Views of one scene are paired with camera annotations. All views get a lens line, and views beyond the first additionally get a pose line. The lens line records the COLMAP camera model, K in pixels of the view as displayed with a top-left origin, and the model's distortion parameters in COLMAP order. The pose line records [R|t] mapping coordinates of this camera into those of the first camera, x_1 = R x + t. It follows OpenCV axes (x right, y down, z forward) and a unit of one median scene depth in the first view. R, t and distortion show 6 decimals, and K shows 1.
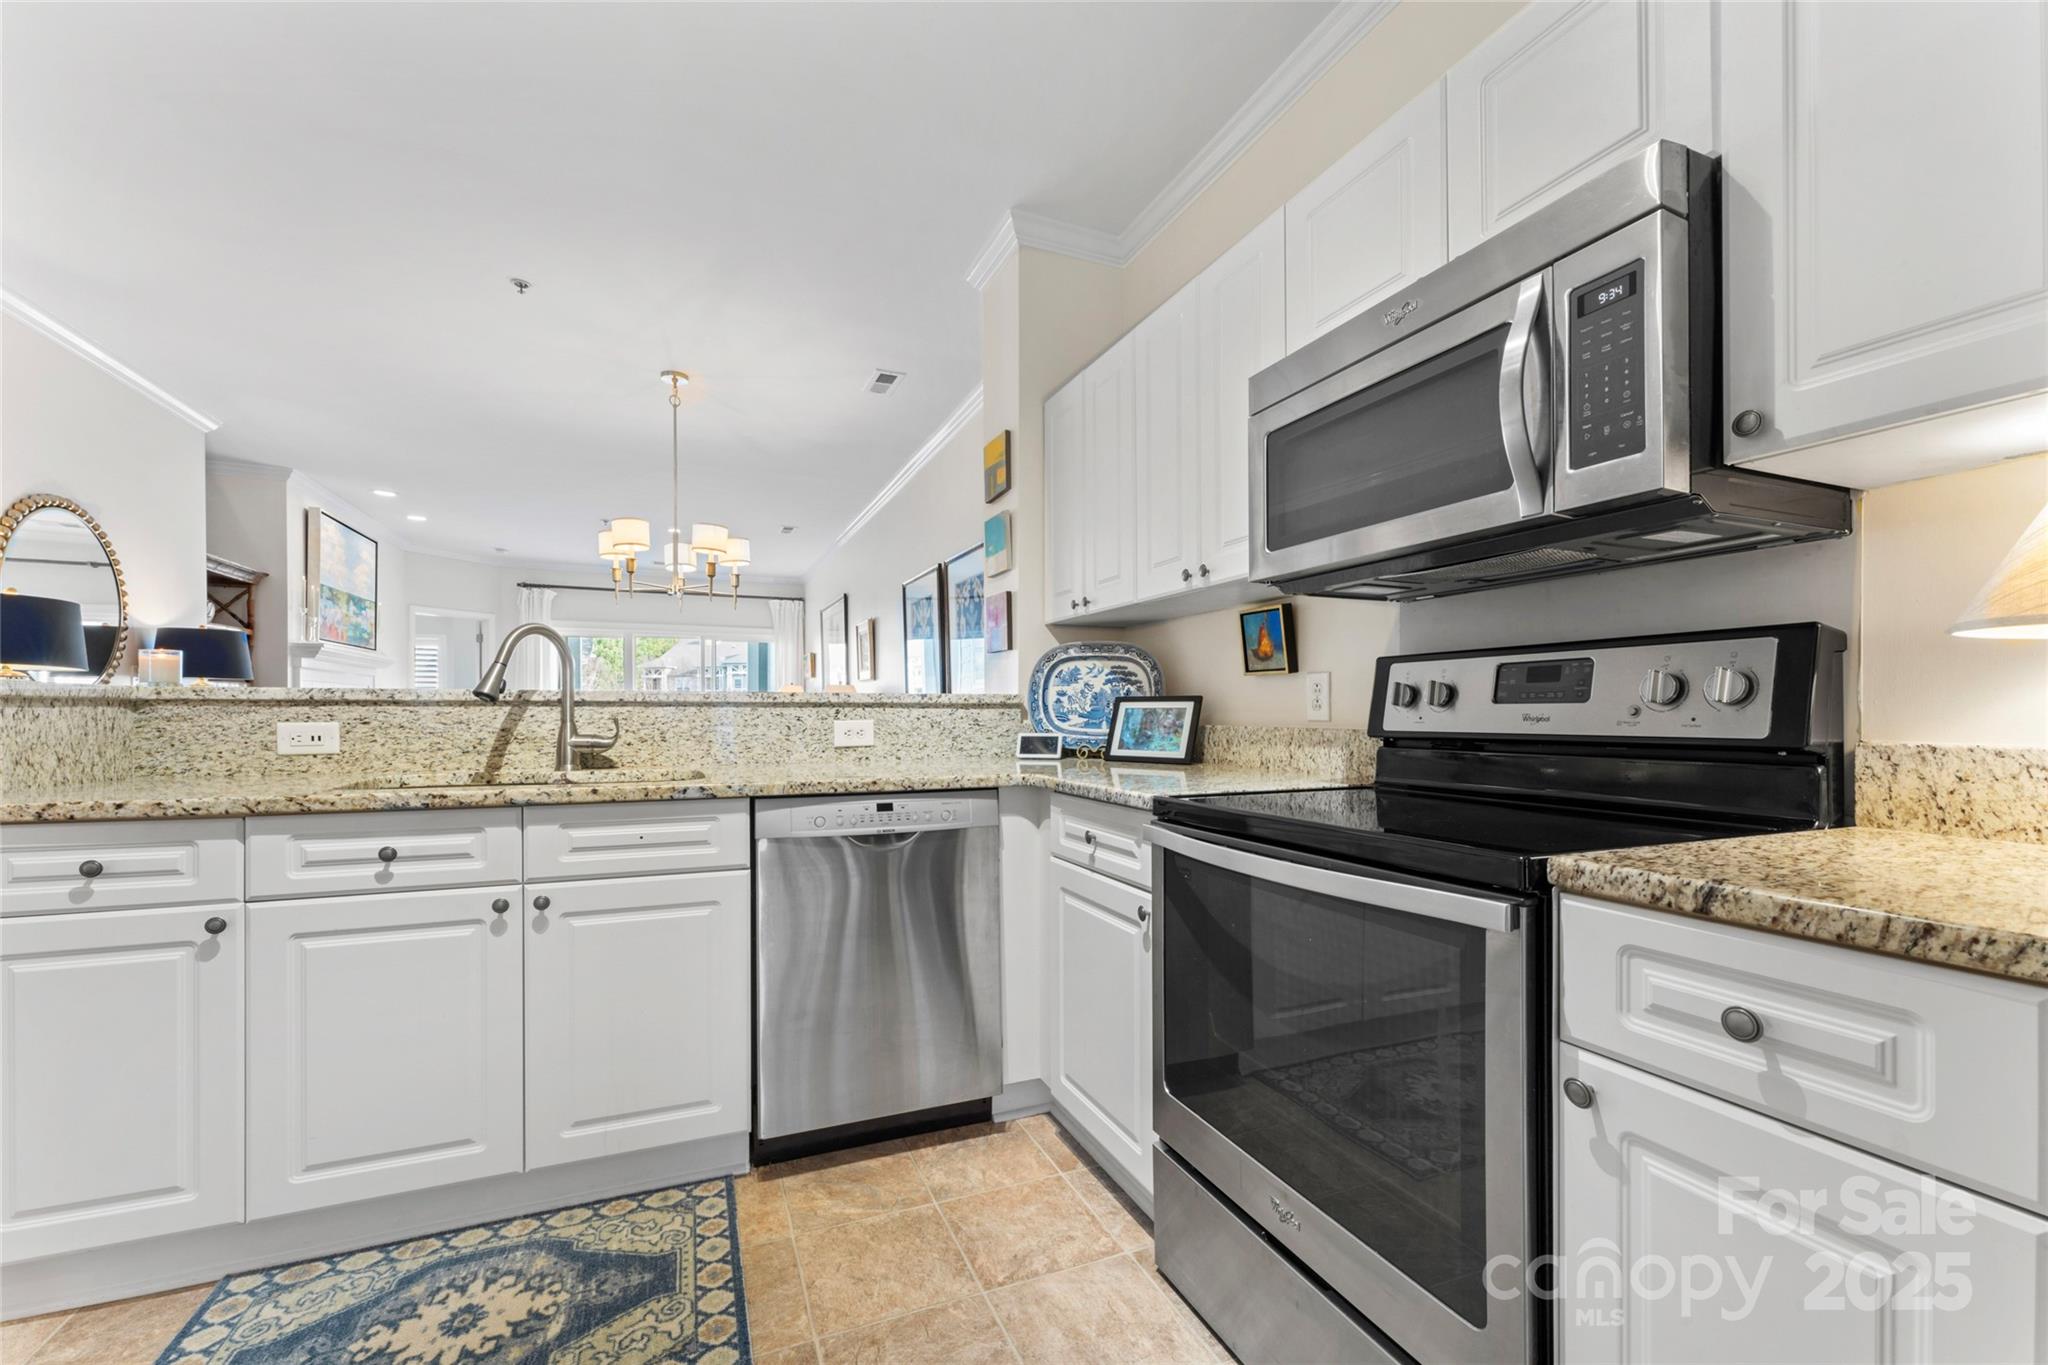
lens RADIAL K [[814.7, 0, 993.1], [0, 814.7, 716.5], [0, 0, 1]] dist [-0.000406, 0.000695]
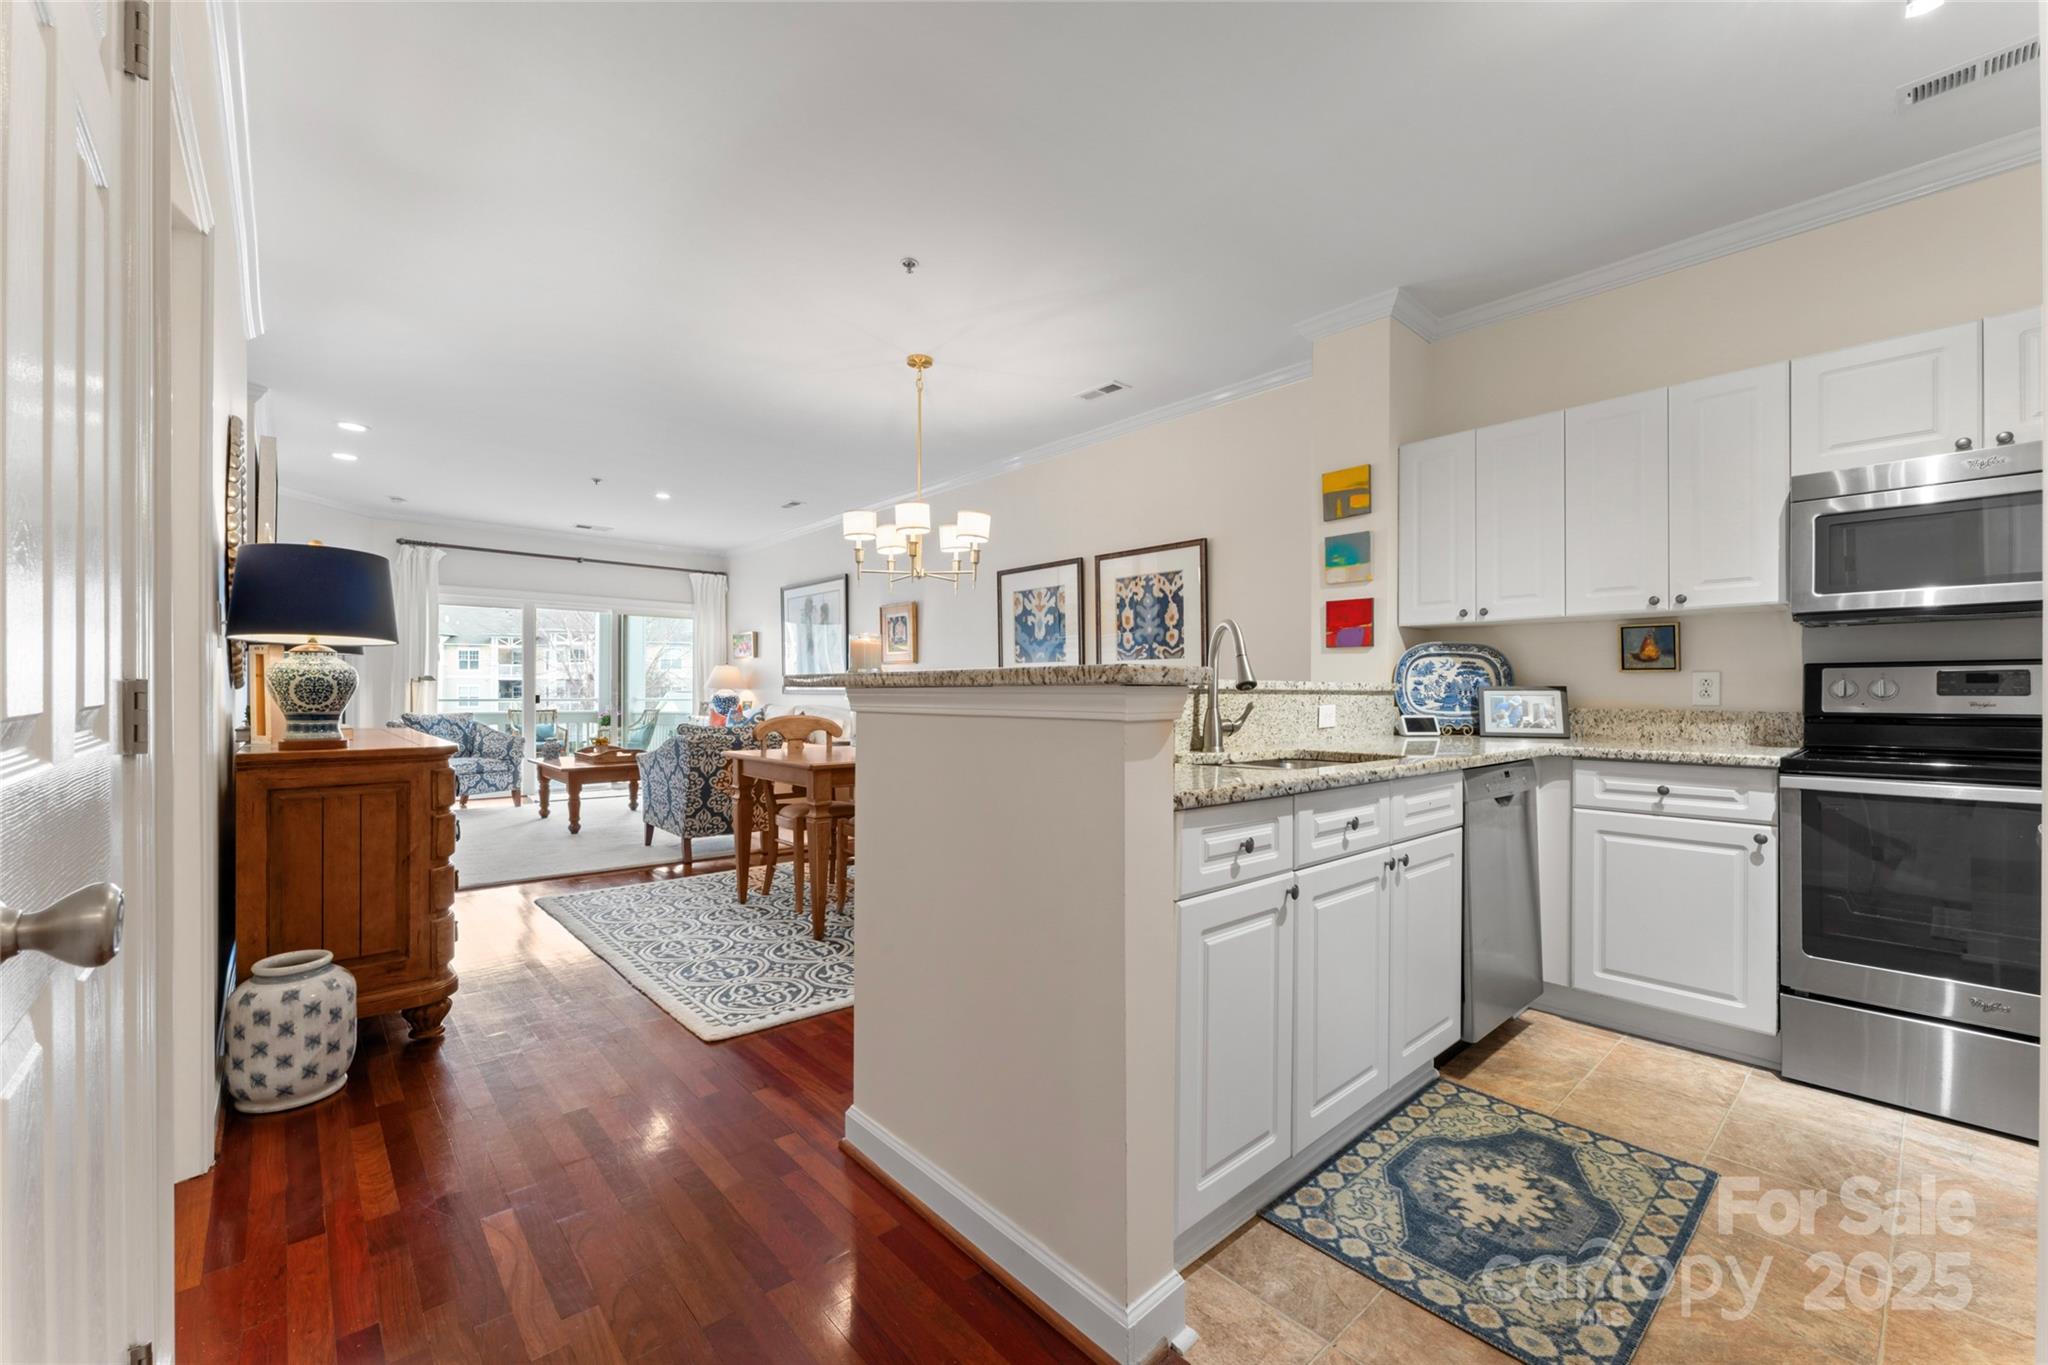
lens RADIAL K [[814.7, 0, 989.9], [0, 814.7, 692.9], [0, 0, 1]] dist [-0.000406, 0.000695]
pose [[0.946182, 0.002554, 0.323624, -1.327452], [-0.001098, 0.999988, -0.004680, -0.009169], [-0.323632, 0.004073, 0.946174, 0.056321]]
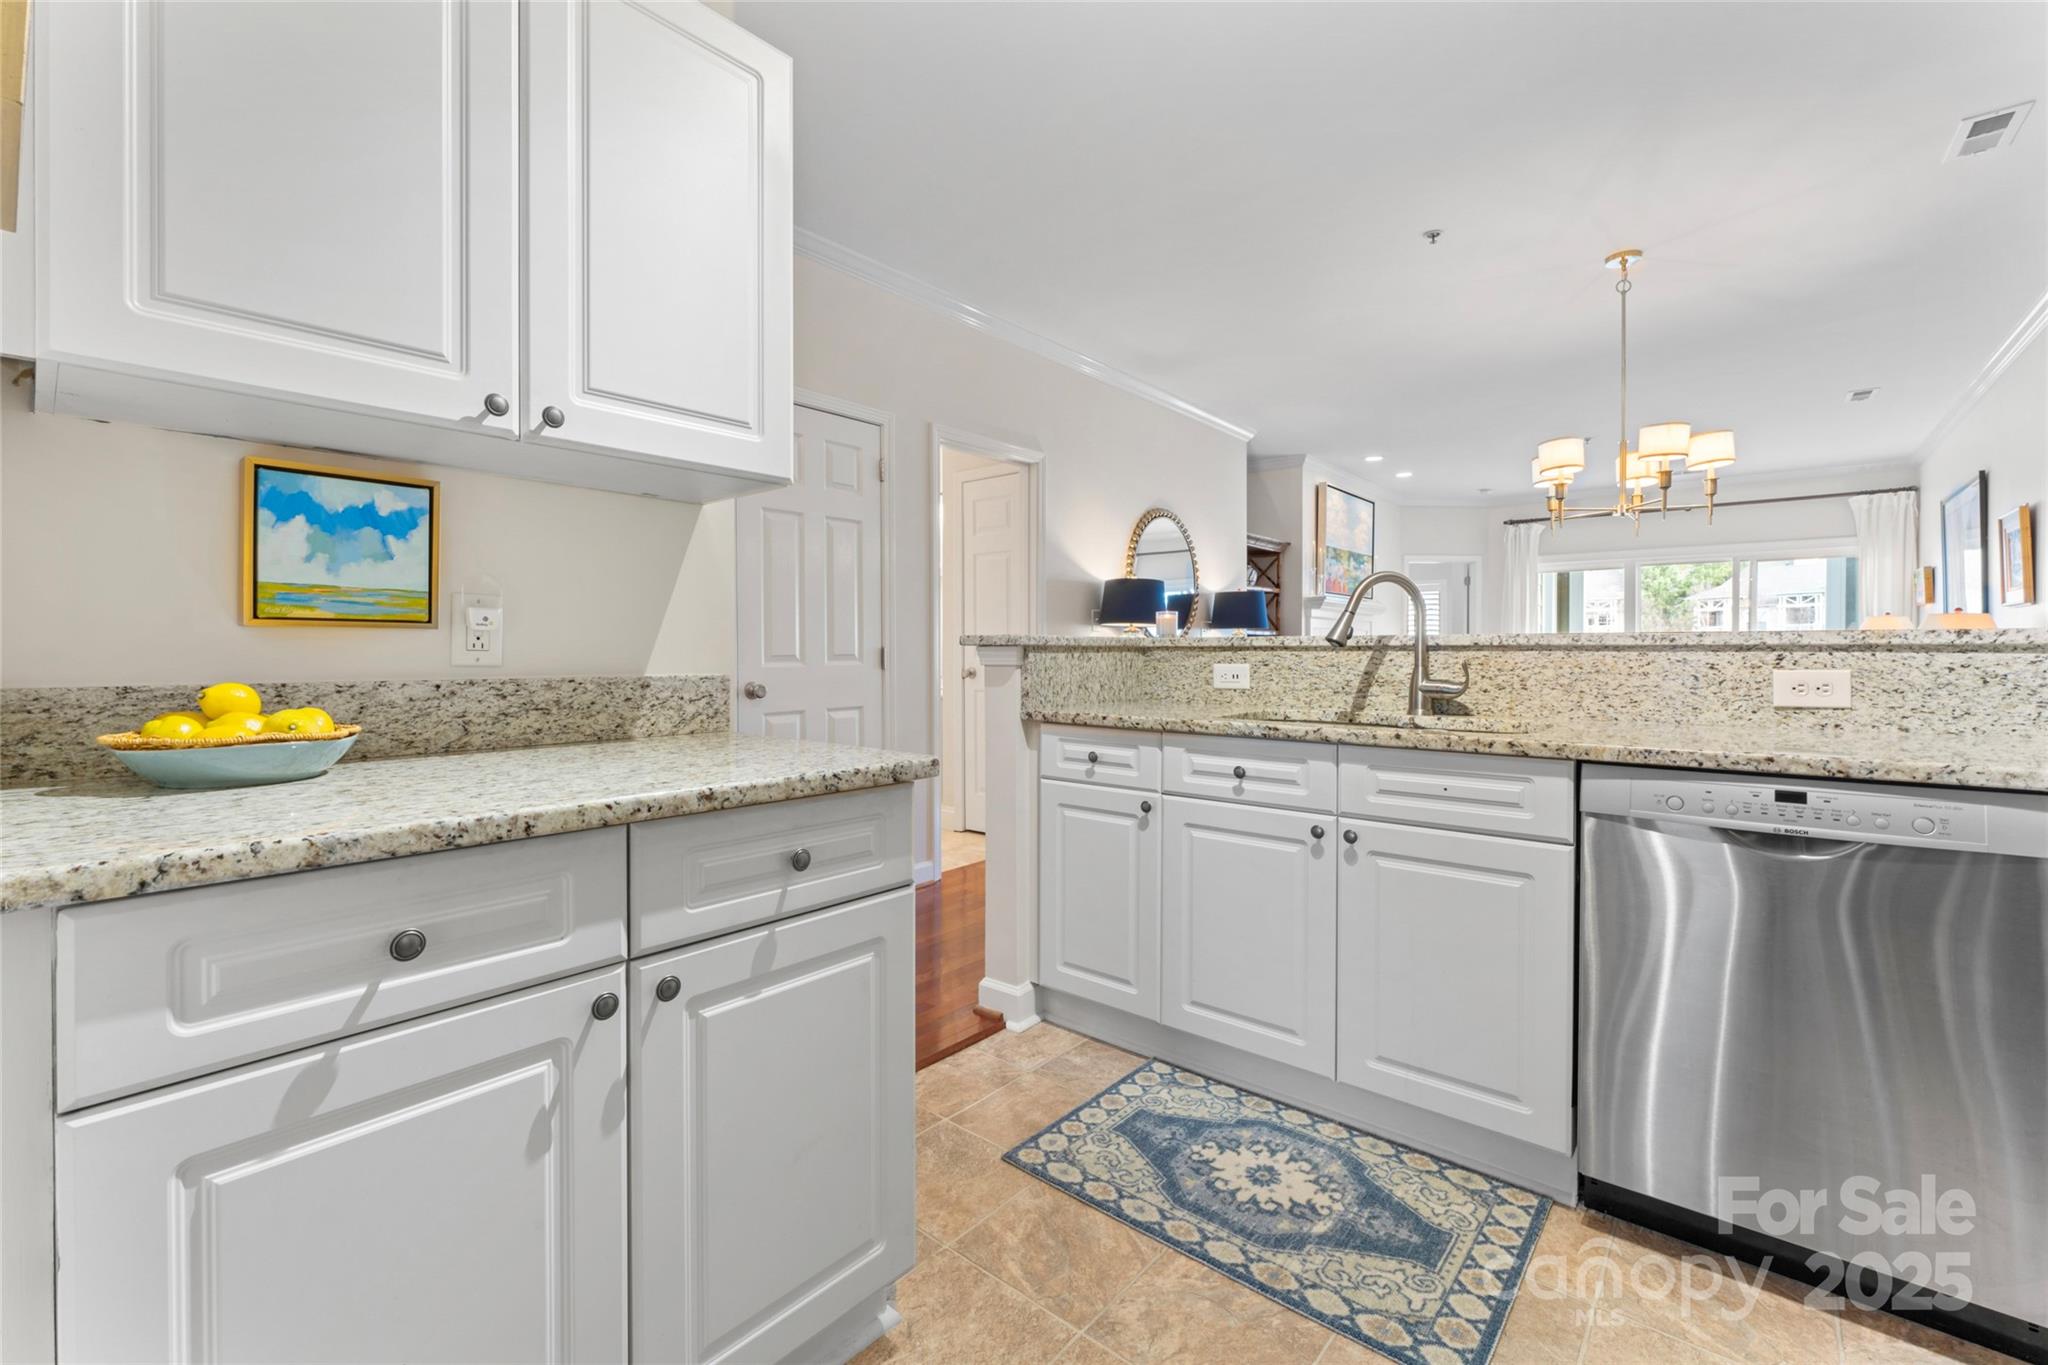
lens RADIAL K [[853.7, 0, 1029.6], [0, 853.7, 658.7], [0, 0, 1]] dist [-0.006785, 0.001755]
pose [[0.476578, 0.007317, -0.879102, 0.196045], [-0.006298, 0.999968, 0.004909, -0.005725], [0.879110, 0.003197, 0.476609, 0.087252]]
